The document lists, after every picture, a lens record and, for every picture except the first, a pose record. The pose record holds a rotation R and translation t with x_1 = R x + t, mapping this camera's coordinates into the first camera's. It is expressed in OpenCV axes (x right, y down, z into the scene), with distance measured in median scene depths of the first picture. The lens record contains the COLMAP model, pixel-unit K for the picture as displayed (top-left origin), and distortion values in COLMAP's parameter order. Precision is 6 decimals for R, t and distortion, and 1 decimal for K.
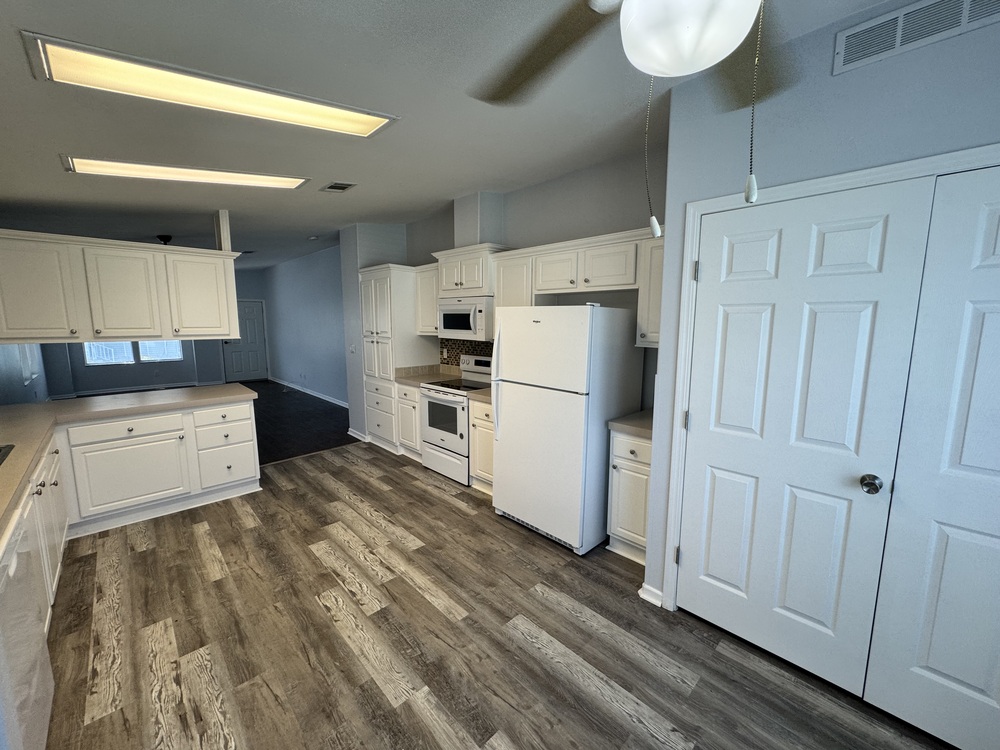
lens RADIAL K [[398.8, 0, 499.9], [0, 398.8, 373.6], [0, 0, 1]] dist [0.010483, 0.000191]
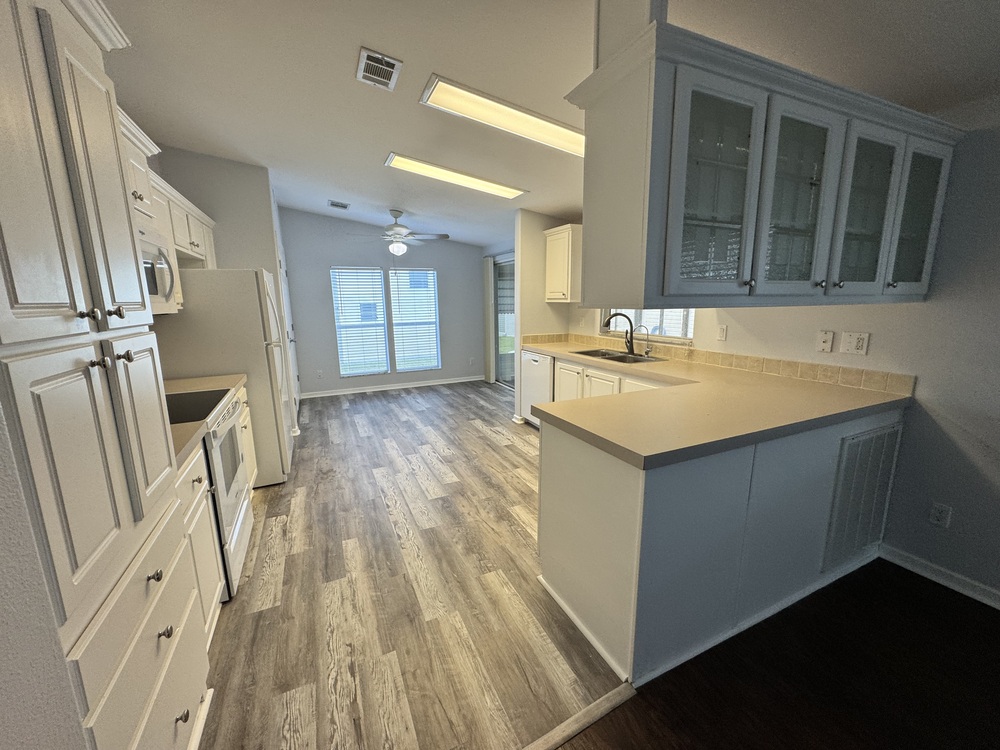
lens RADIAL K [[398.8, 0, 498.1], [0, 398.8, 373.1], [0, 0, 1]] dist [0.010483, 0.000191]
pose [[-0.944253, -0.048560, 0.325620, -0.937842], [0.057599, 0.949440, 0.308620, -0.205008], [-0.324144, 0.310171, -0.893714, 1.887623]]
